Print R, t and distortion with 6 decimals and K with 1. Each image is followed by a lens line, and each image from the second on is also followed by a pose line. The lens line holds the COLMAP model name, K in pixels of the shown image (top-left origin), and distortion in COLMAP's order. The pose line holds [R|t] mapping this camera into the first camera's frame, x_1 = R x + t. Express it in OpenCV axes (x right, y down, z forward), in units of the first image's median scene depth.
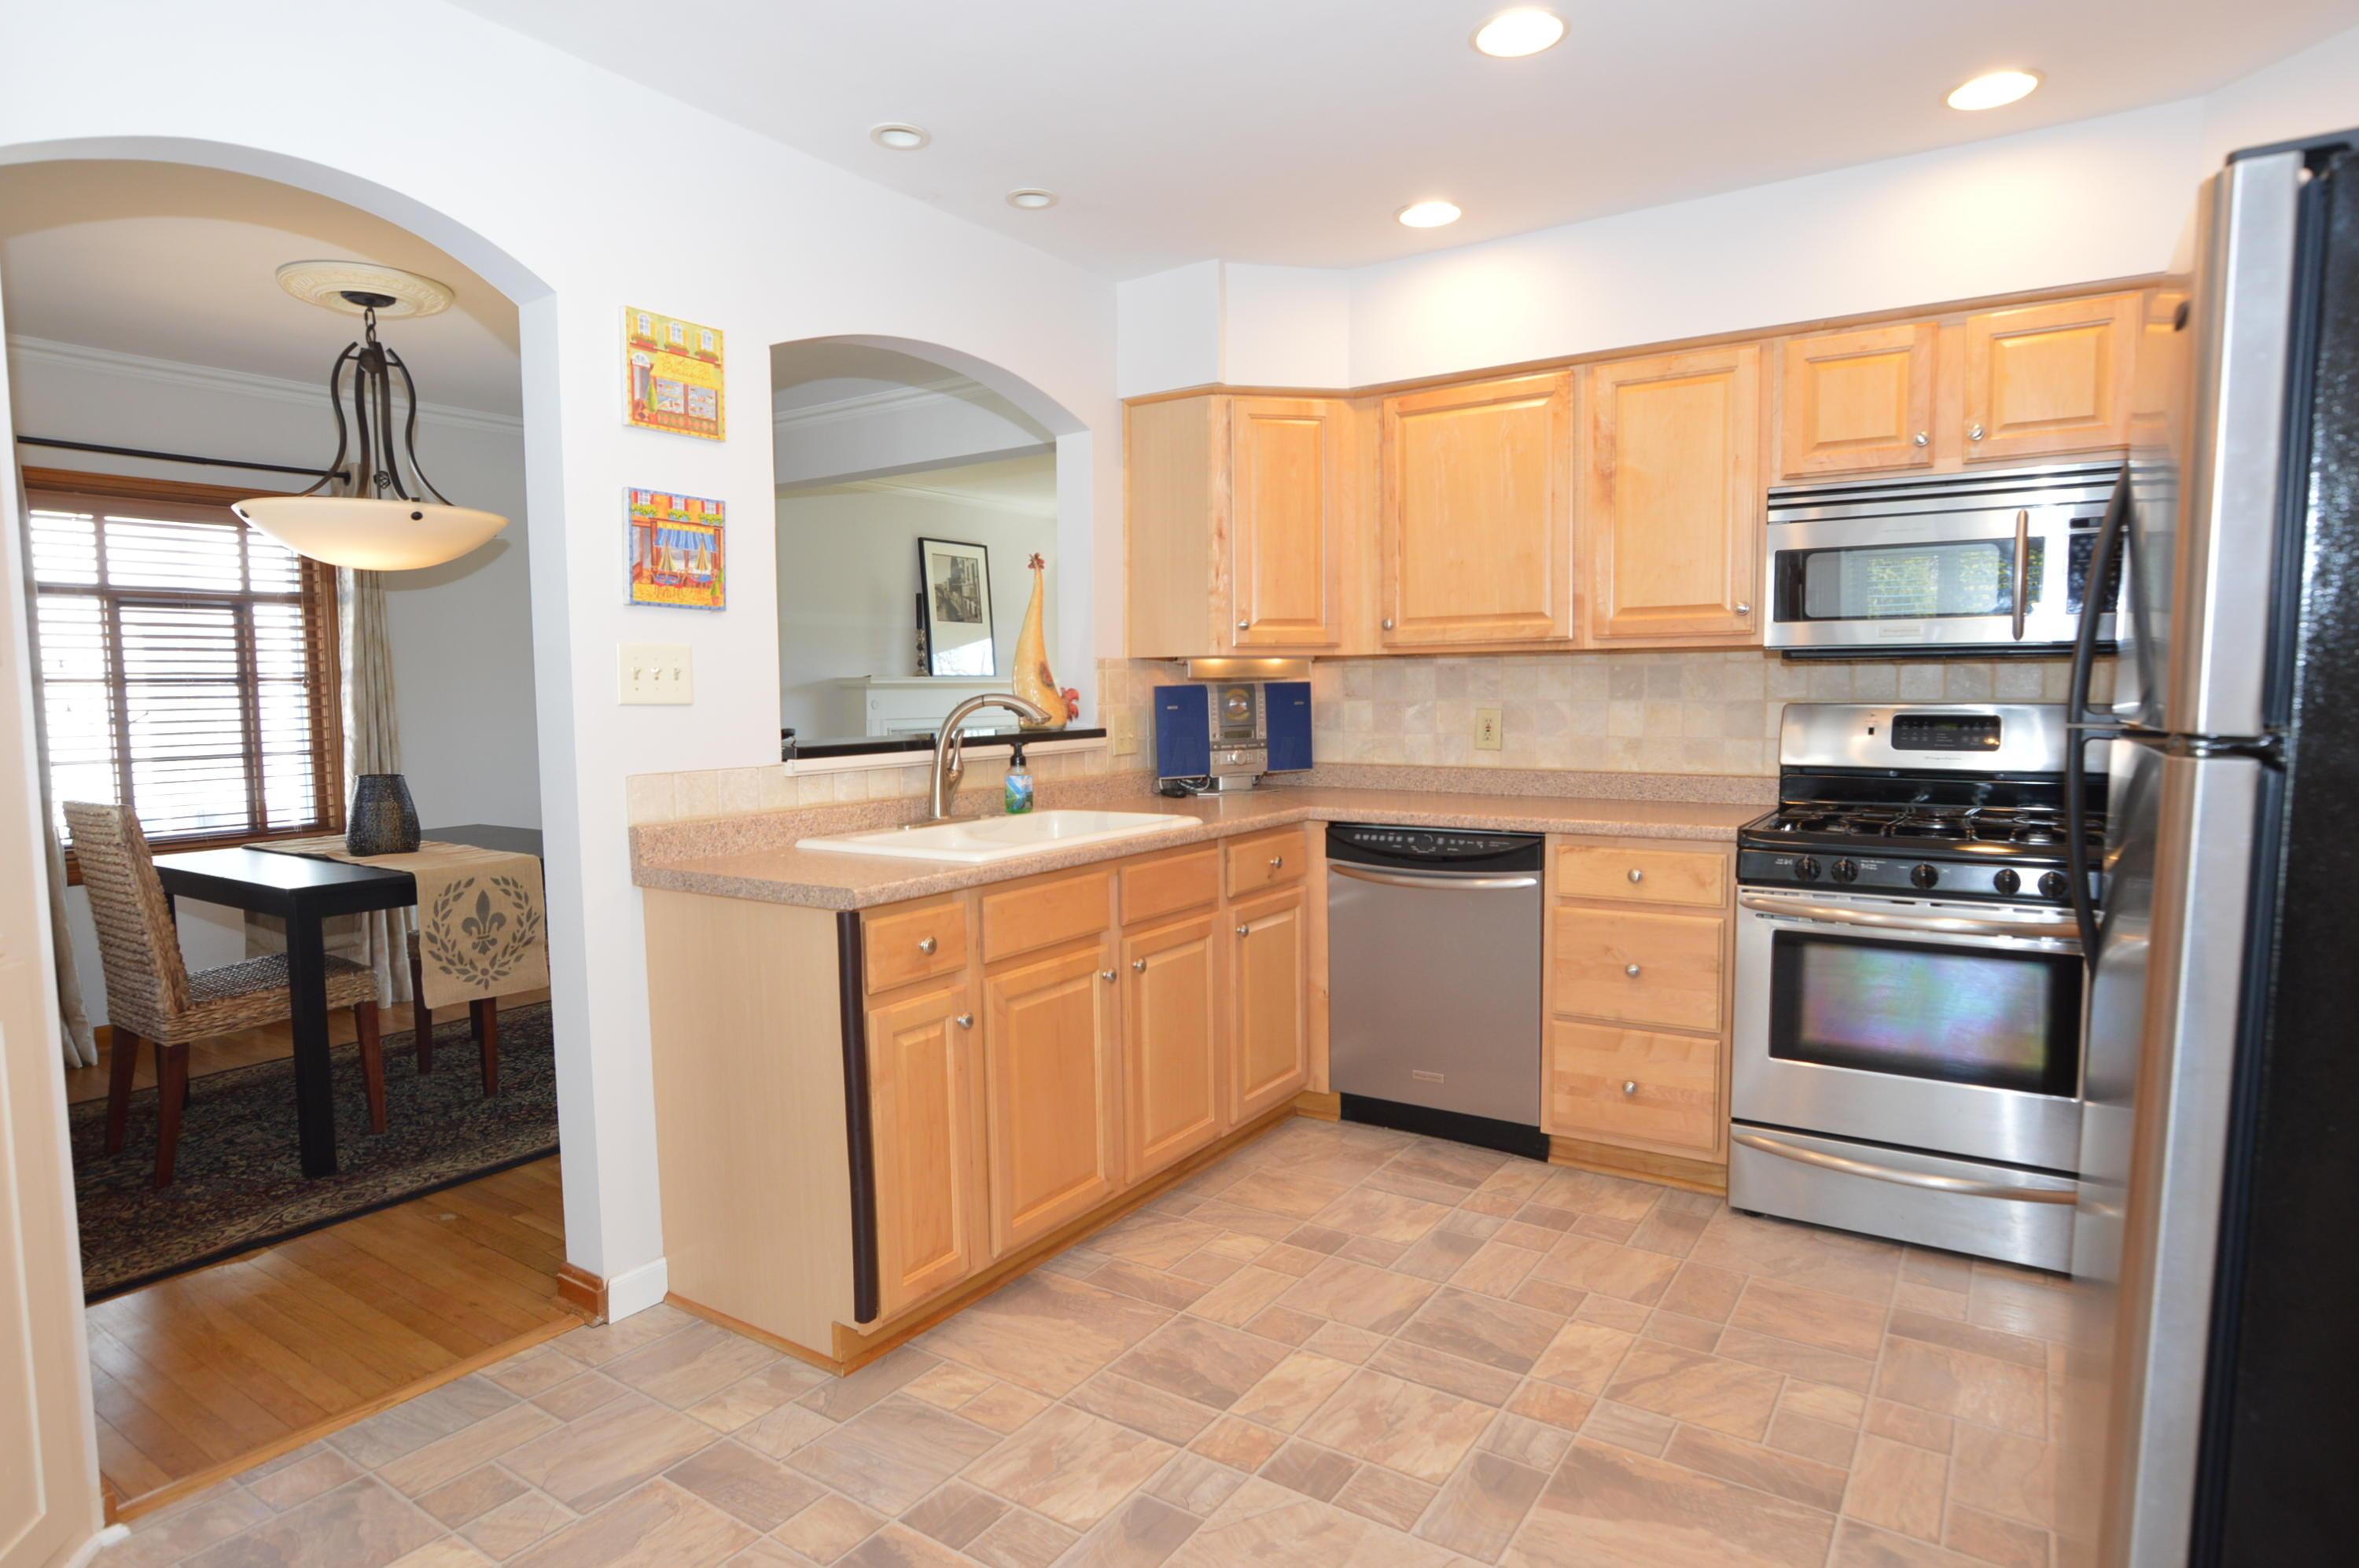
lens RADIAL K [[1301.6, 0, 1179.5], [0, 1301.6, 784.0], [0, 0, 1]] dist [0.000379, 0.000108]
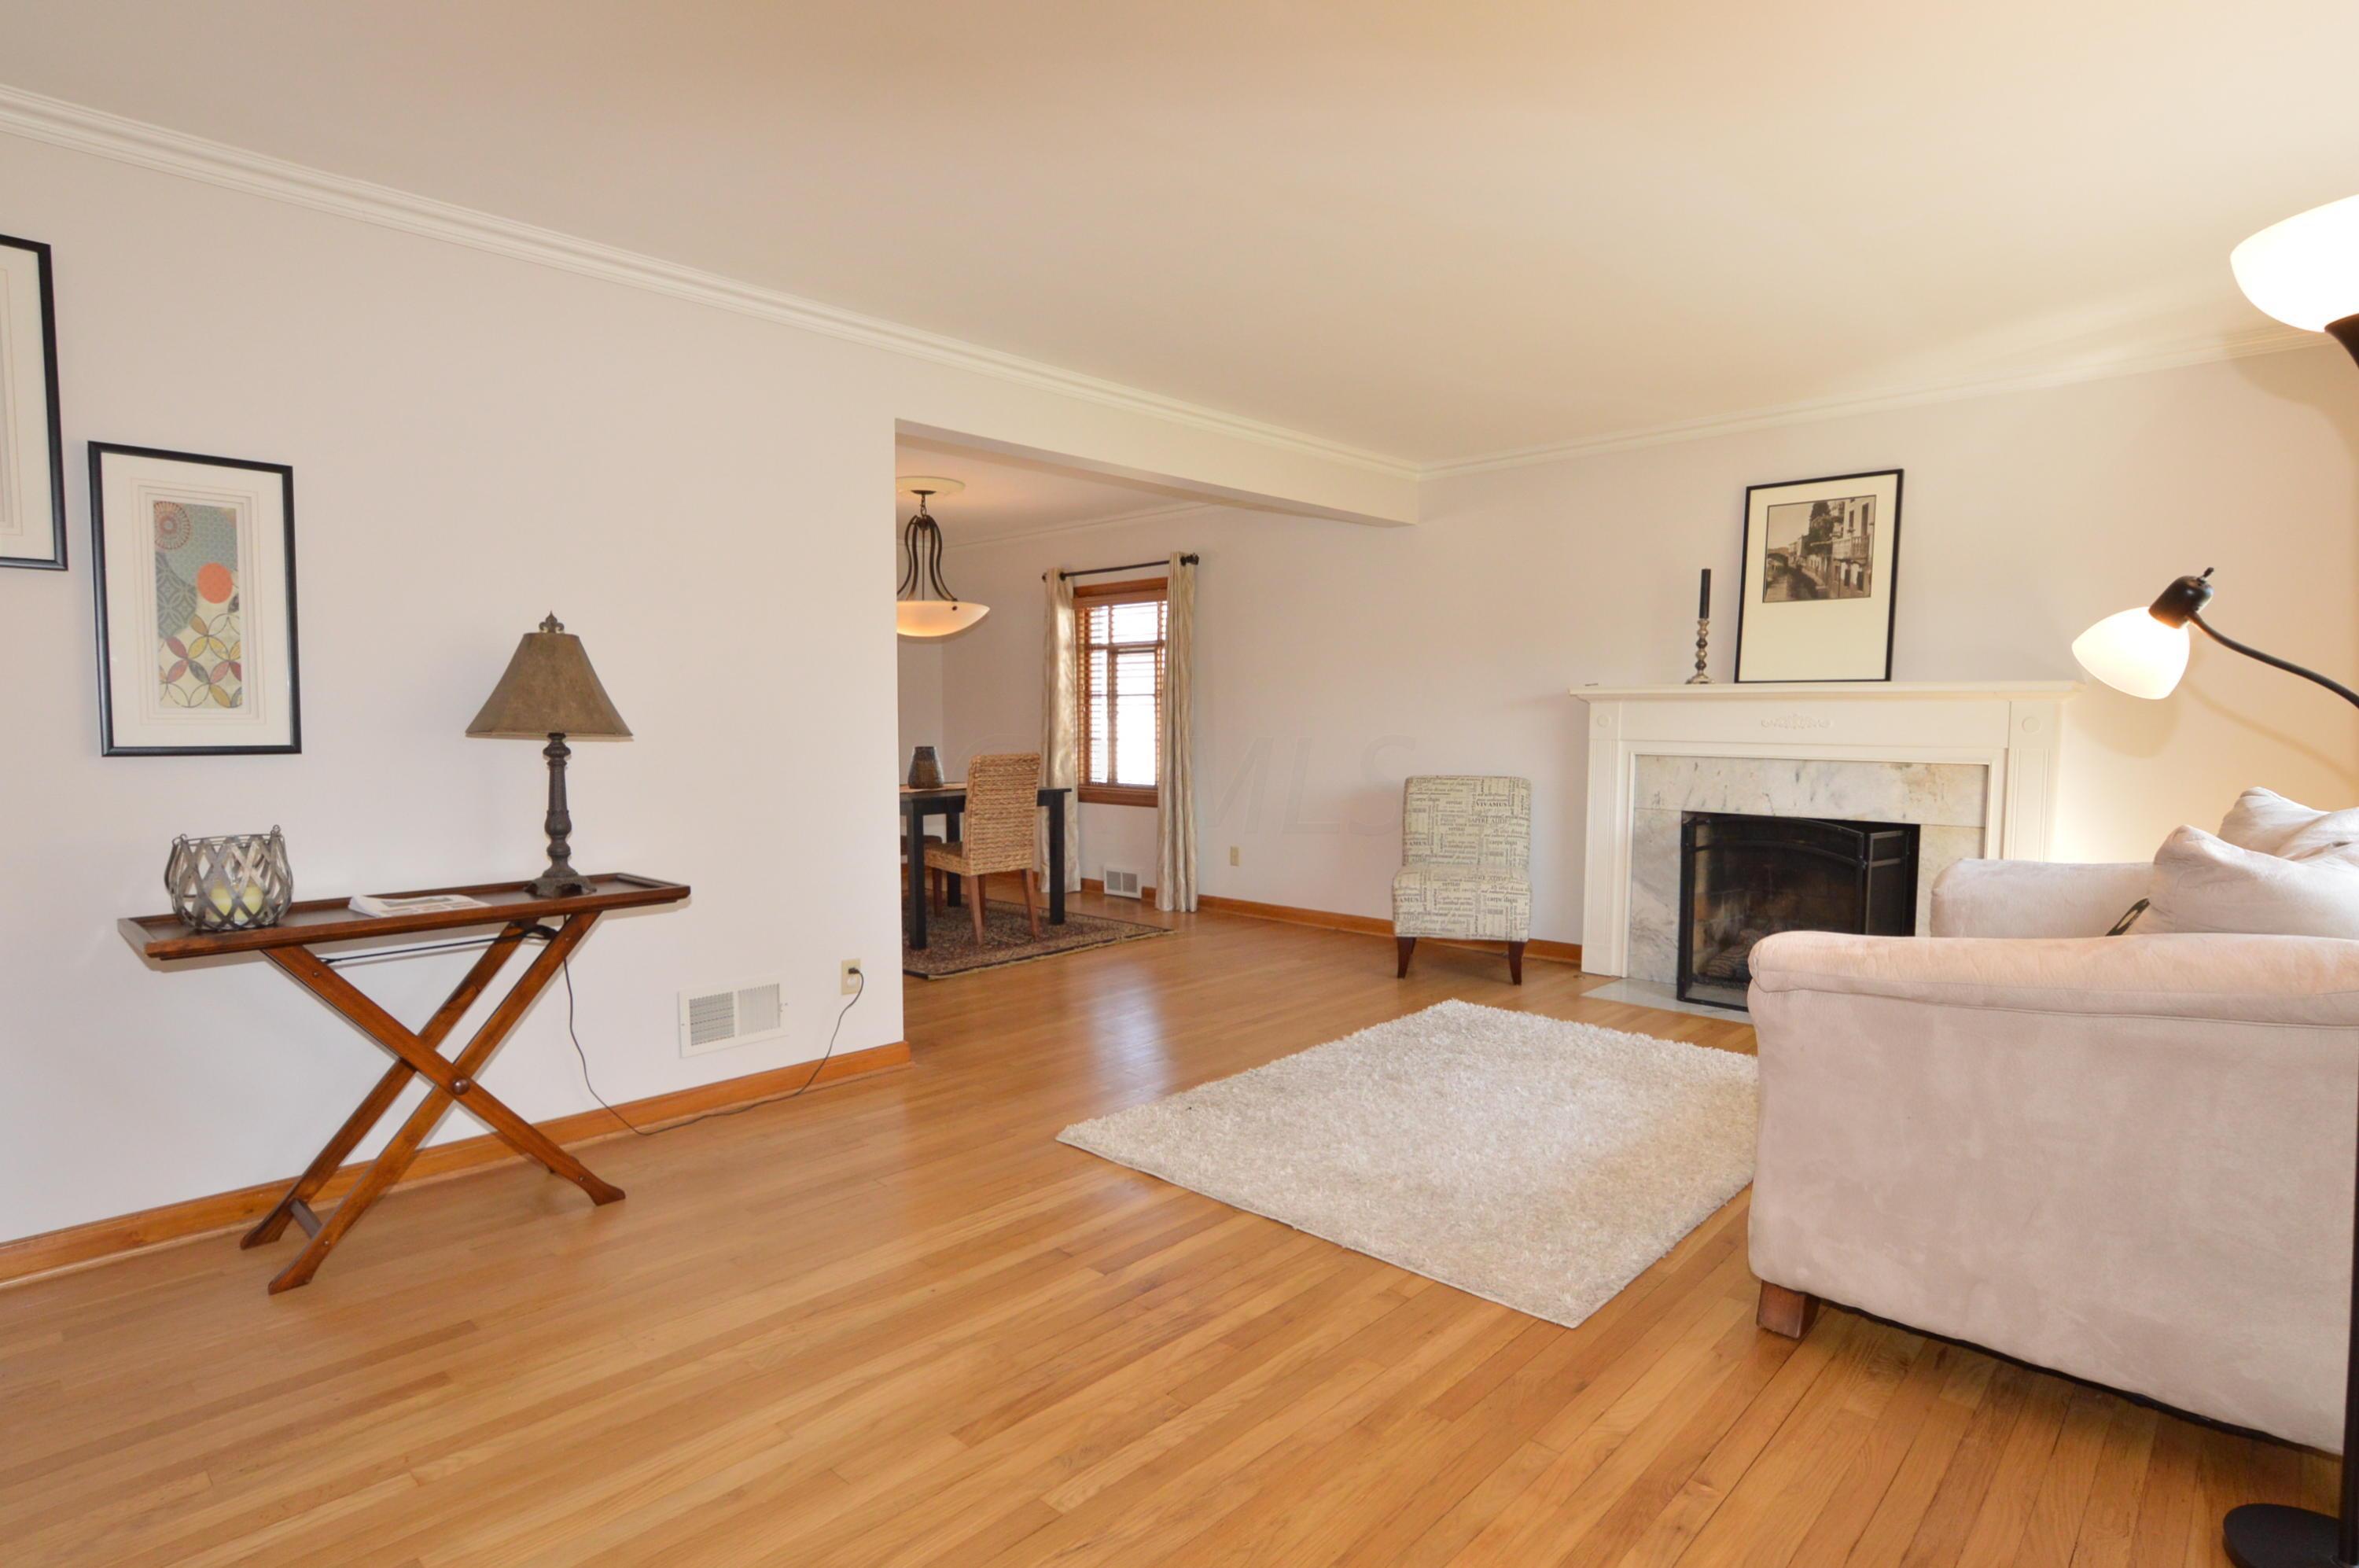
lens RADIAL K [[1195.0, 0, 1179.5], [0, 1195.0, 784.0], [0, 0, 1]] dist [0.000070, -0.000002]
pose [[-0.169943, 0.065788, -0.983256, 0.855177], [-0.077547, 0.993782, 0.079895, -0.096052], [0.982398, 0.089826, -0.163784, 1.381696]]
